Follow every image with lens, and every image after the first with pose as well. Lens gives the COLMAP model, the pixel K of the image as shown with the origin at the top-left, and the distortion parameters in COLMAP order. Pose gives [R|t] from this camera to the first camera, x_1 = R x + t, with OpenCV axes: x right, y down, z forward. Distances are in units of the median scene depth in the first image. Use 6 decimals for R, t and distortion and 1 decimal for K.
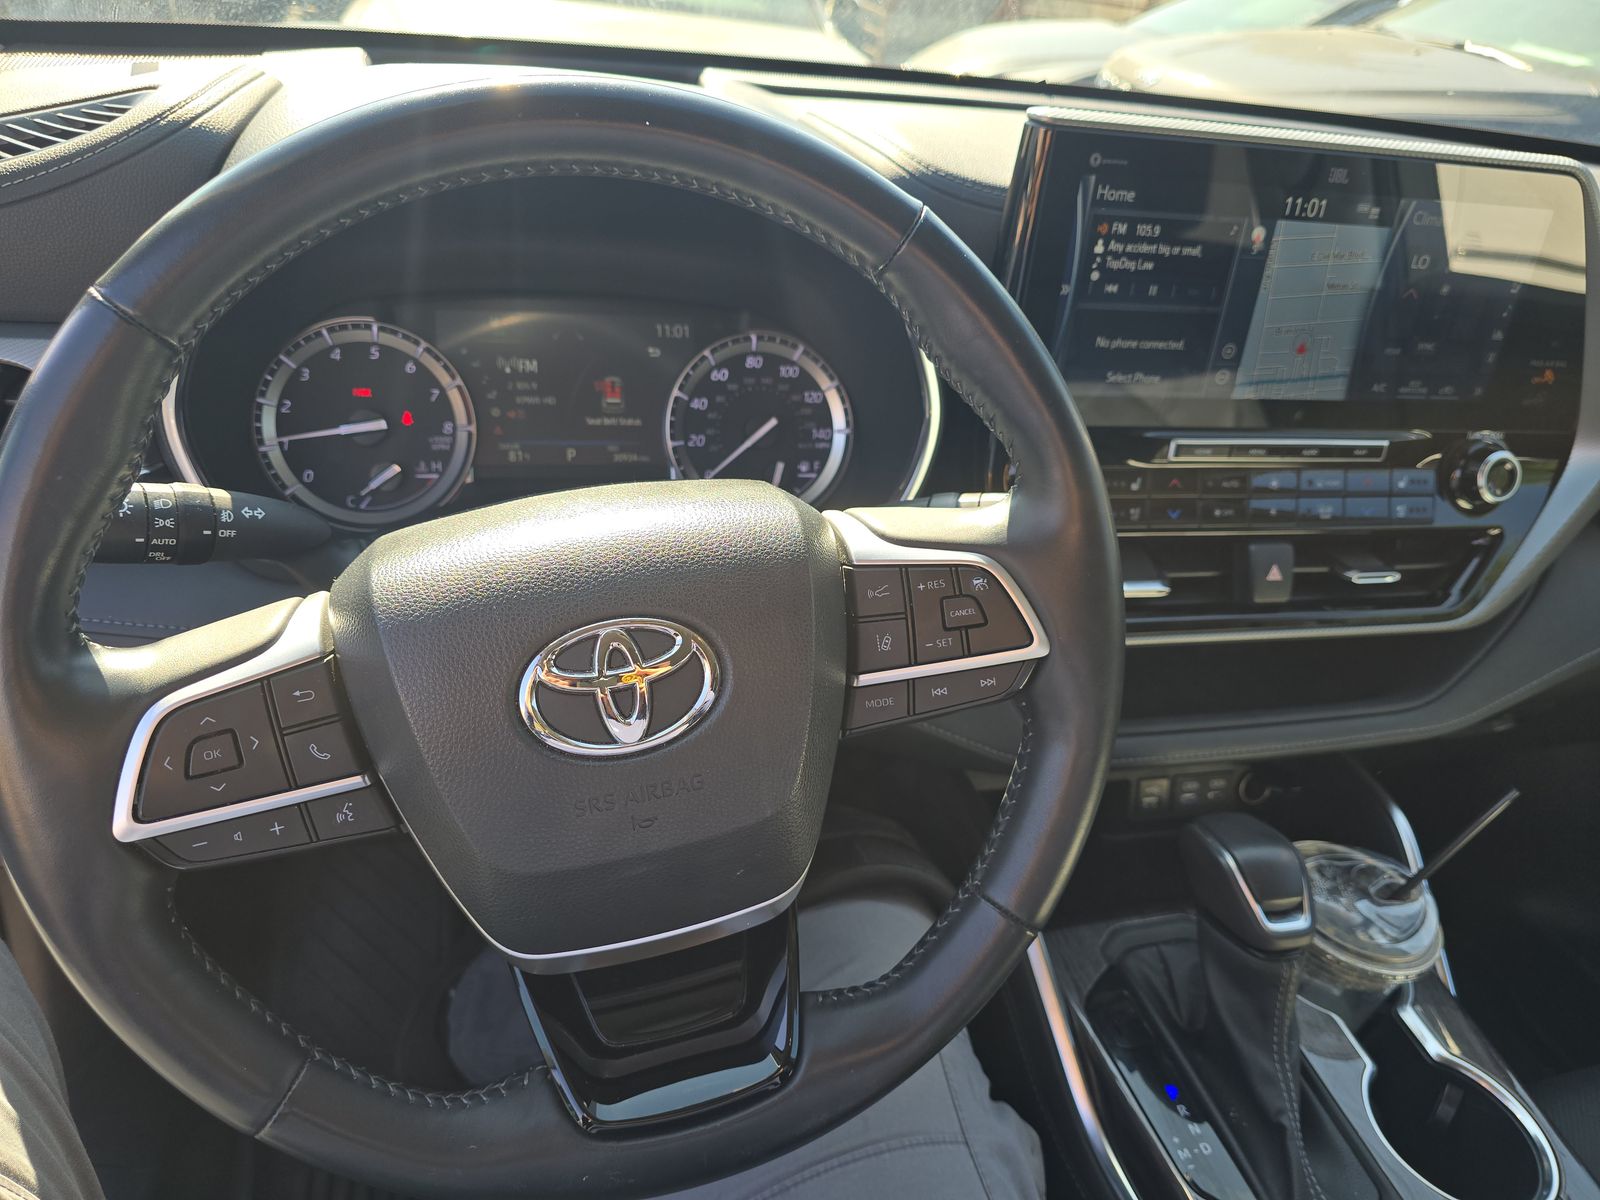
lens RADIAL K [[1086.0, 0, 795.9], [0, 1086.0, 621.2], [0, 0, 1]] dist [0.039566, -0.042052]
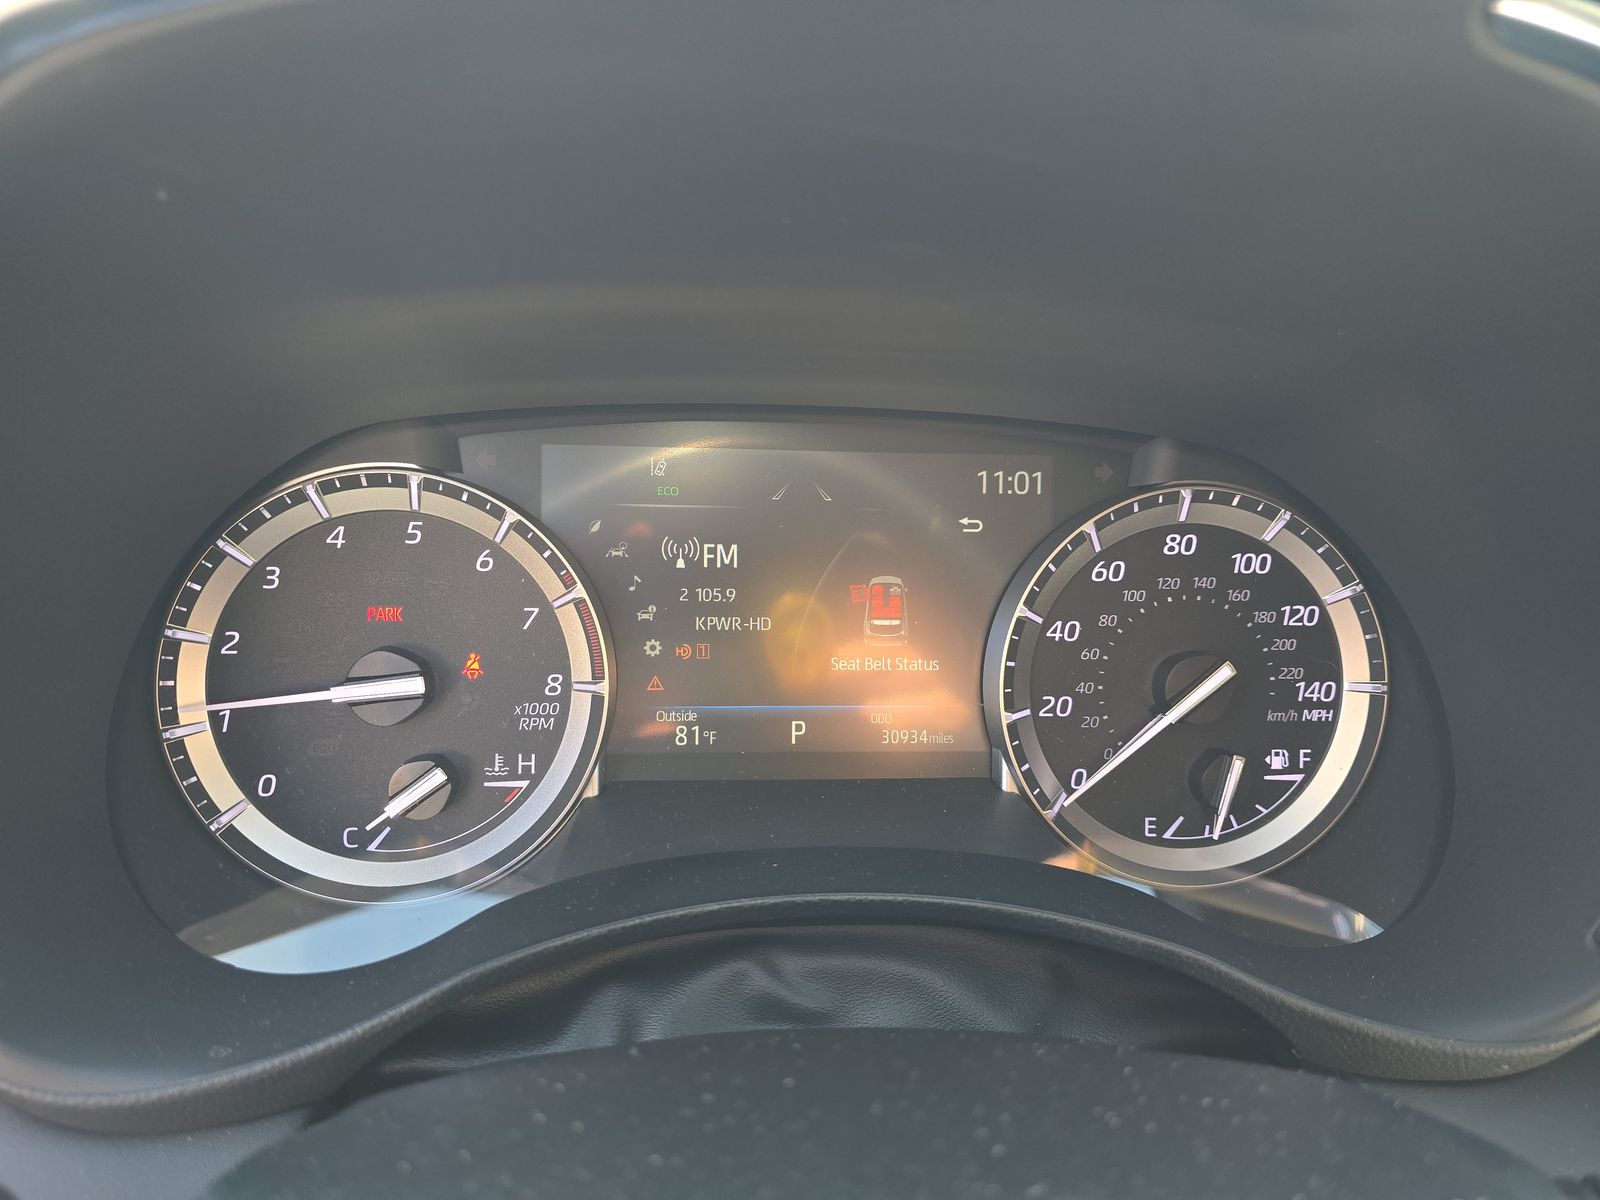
lens RADIAL K [[1086.0, 0, 826.1], [0, 1086.0, 644.9], [0, 0, 1]] dist [0.039566, -0.042052]
pose [[0.990252, 0.022007, -0.137537, -0.139414], [-0.032716, 0.996564, -0.076092, -0.168748], [0.135390, 0.079850, 0.987570, 0.561986]]
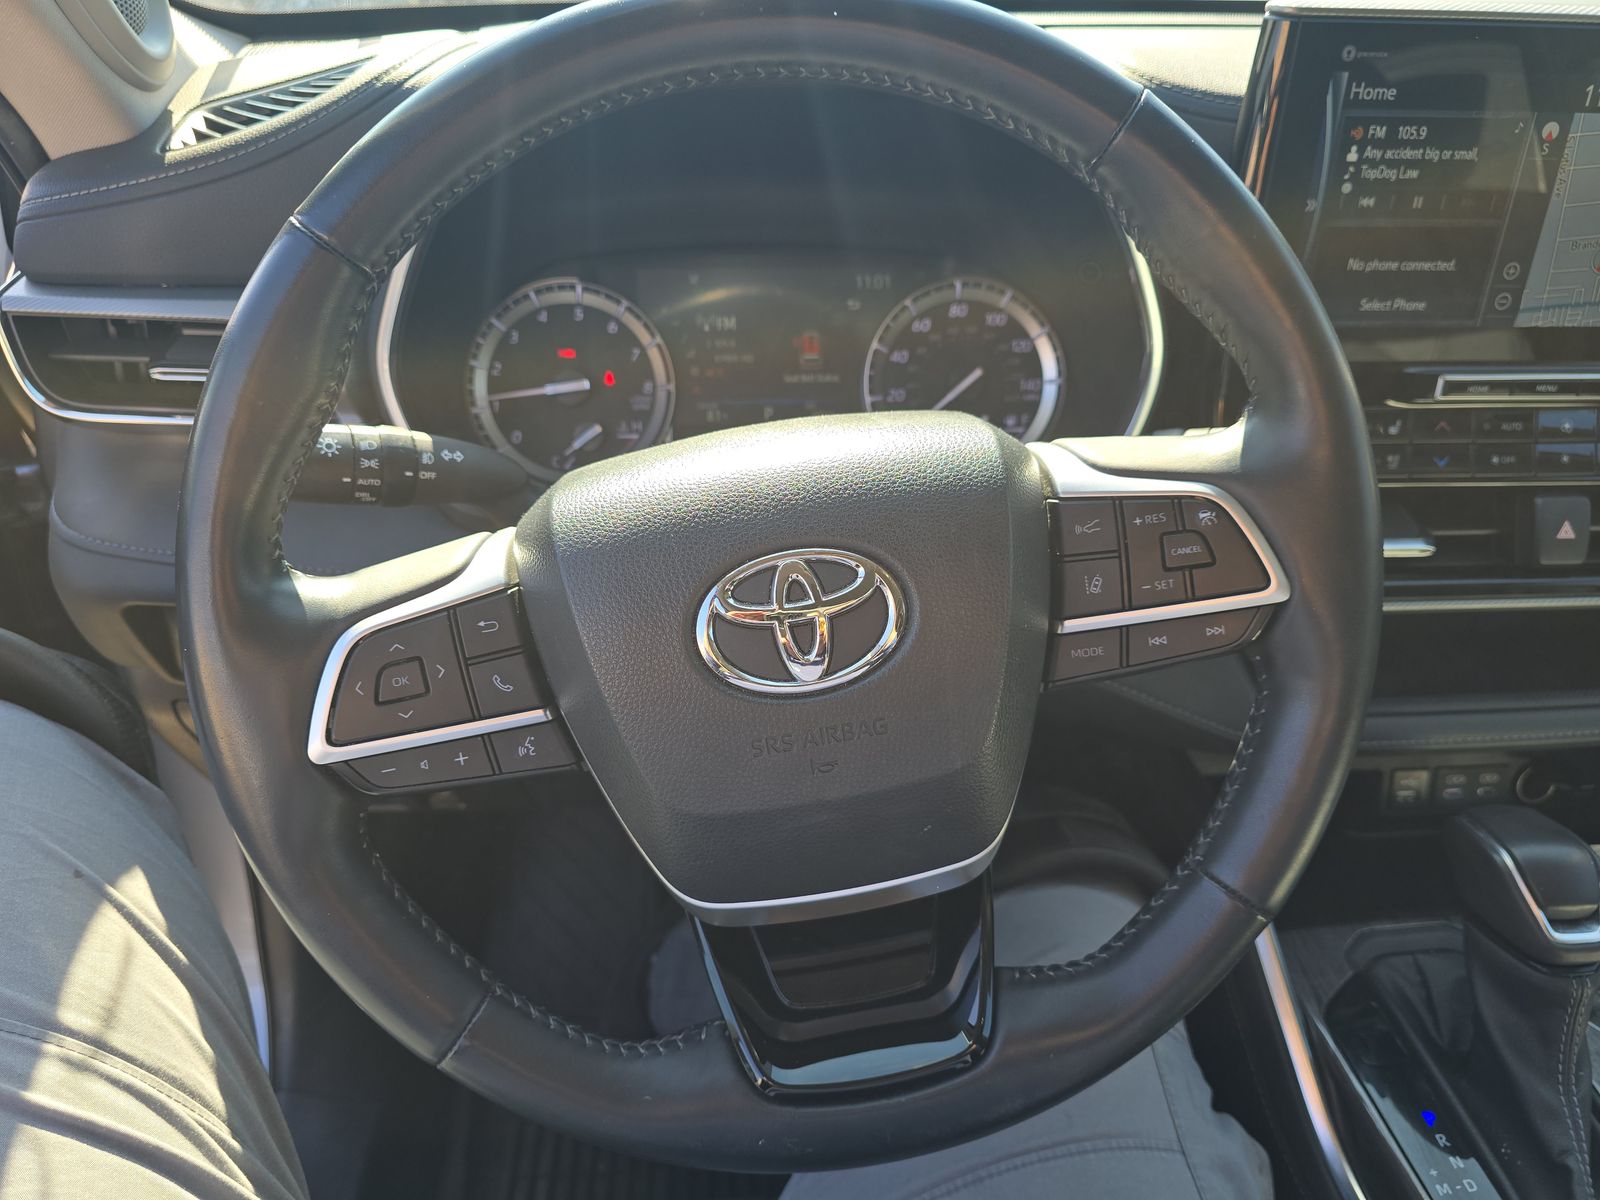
lens RADIAL K [[1086.0, 0, 810.1], [0, 1086.0, 621.8], [0, 0, 1]] dist [0.039566, -0.042052]
pose [[0.983615, 0.010572, -0.179974, 0.009255], [-0.010311, 0.999944, 0.002384, 0.035186], [0.179989, -0.000489, 0.983668, 0.048187]]
